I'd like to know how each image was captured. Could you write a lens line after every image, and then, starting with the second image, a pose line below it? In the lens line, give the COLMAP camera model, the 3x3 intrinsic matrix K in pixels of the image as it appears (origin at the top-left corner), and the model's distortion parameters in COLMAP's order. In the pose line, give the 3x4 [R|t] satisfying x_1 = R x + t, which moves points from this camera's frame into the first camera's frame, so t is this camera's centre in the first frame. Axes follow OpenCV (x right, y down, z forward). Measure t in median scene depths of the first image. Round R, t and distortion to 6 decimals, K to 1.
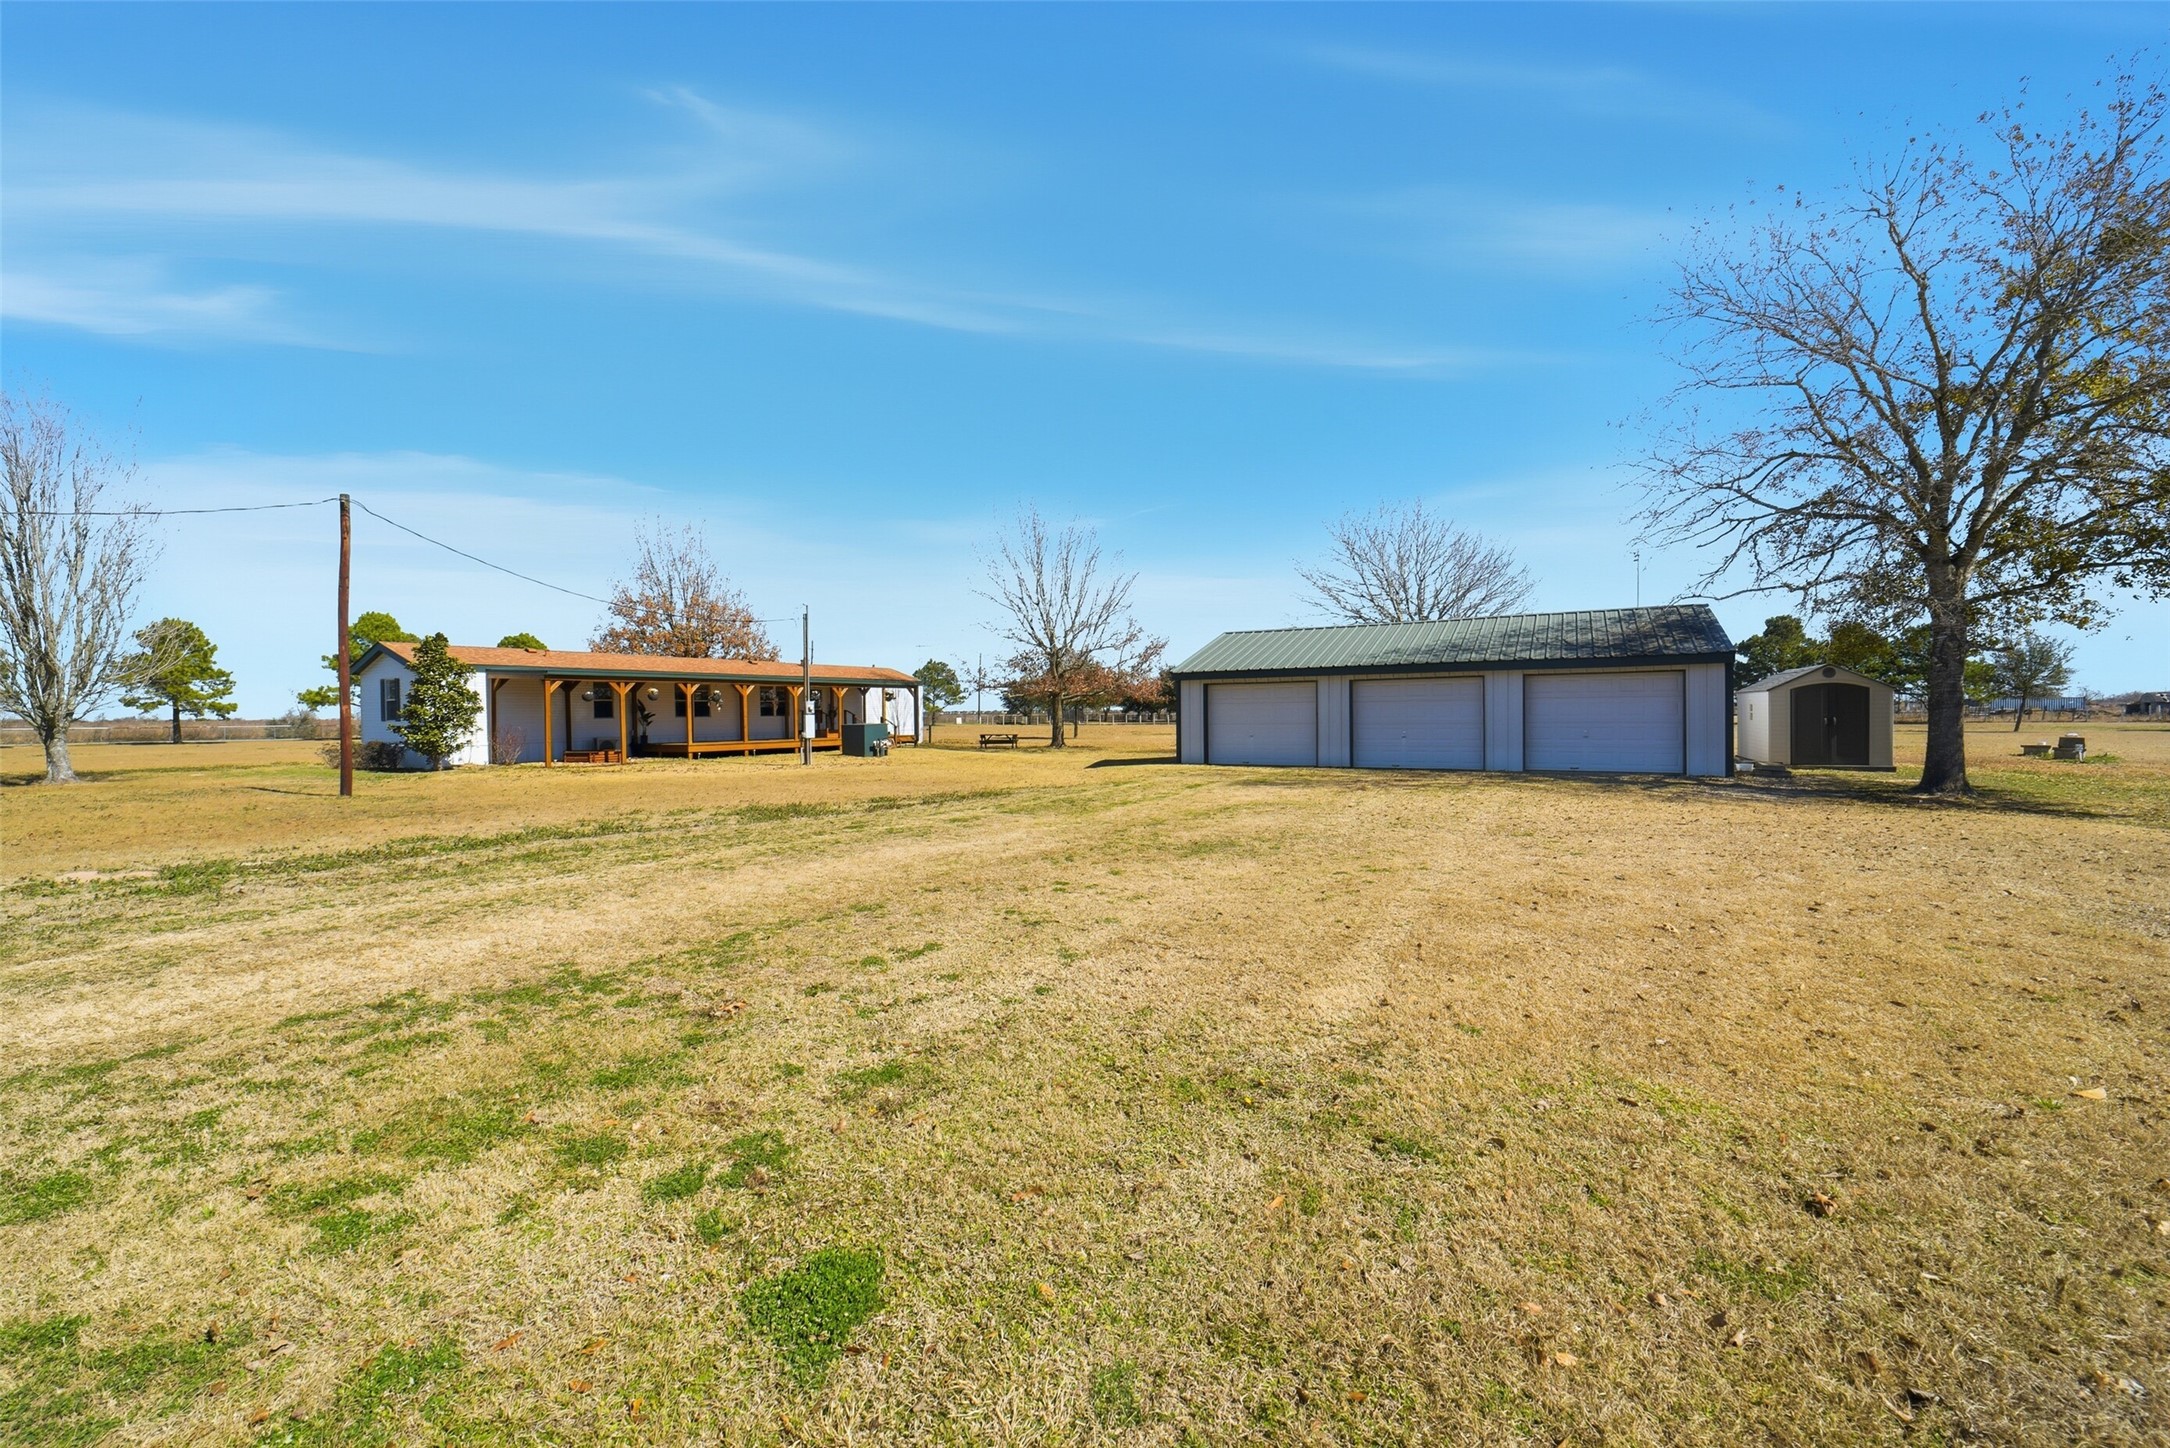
lens RADIAL K [[892.2, 0, 1085.7], [0, 892.2, 721.6], [0, 0, 1]] dist [0.001723, 0.000091]
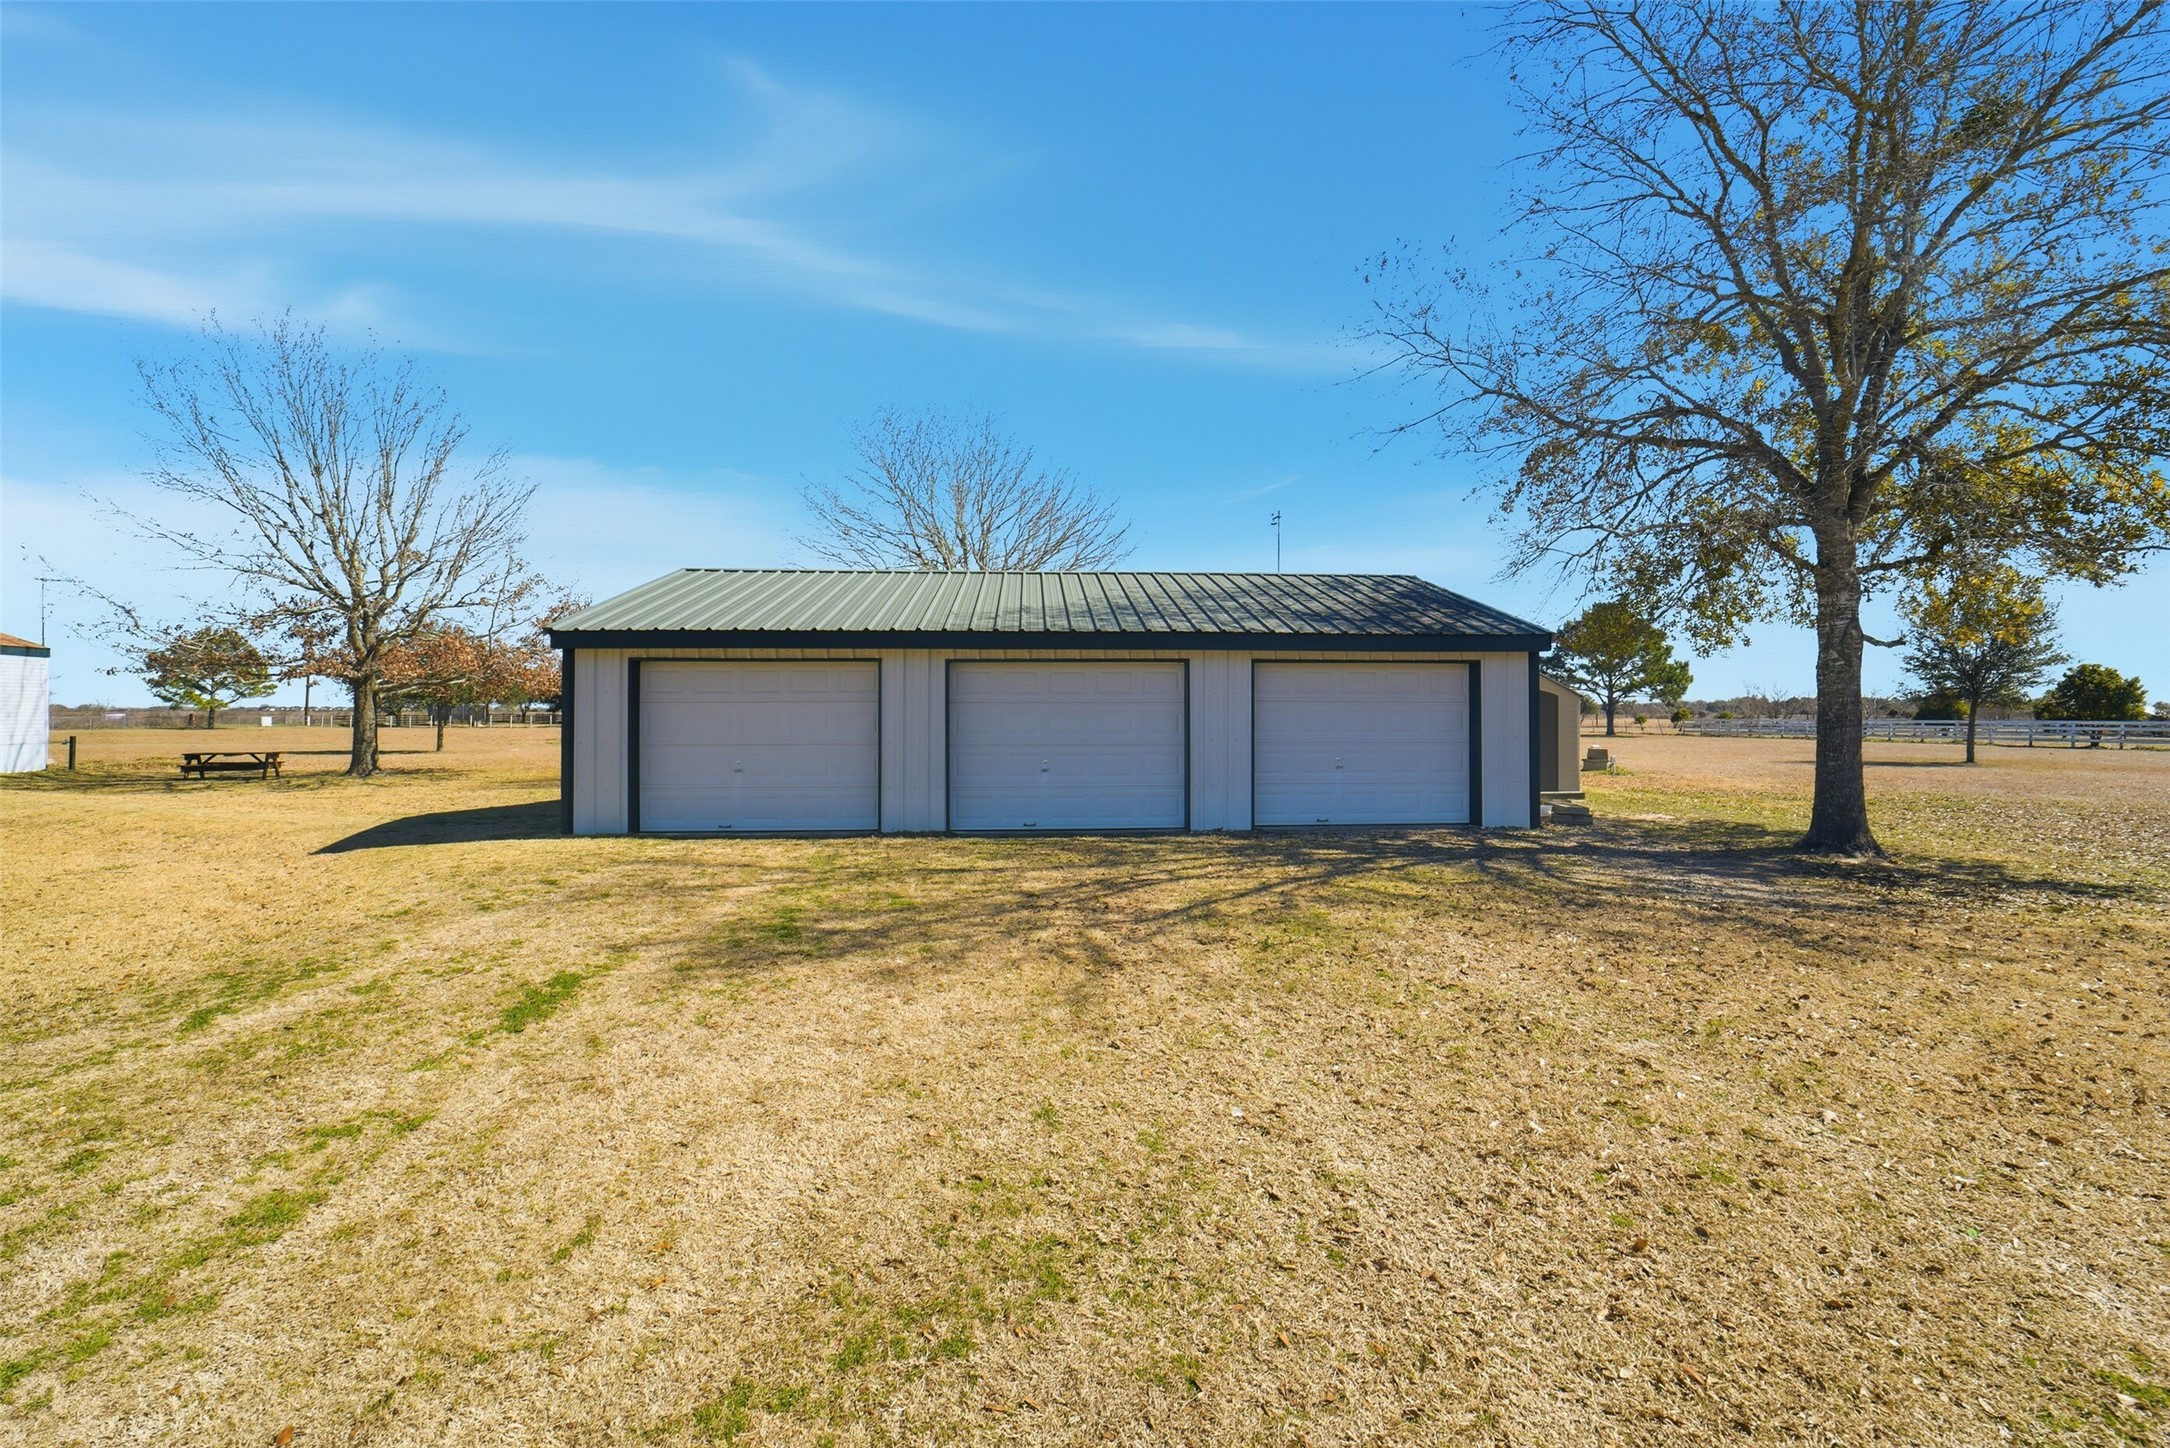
lens RADIAL K [[892.2, 0, 1086.3], [0, 892.2, 721.6], [0, 0, 1]] dist [0.001723, 0.000091]
pose [[0.840382, 0.009020, 0.541919, 0.079232], [-0.007294, 0.999959, -0.005334, -0.007489], [-0.541945, 0.000530, 0.840414, 0.471122]]
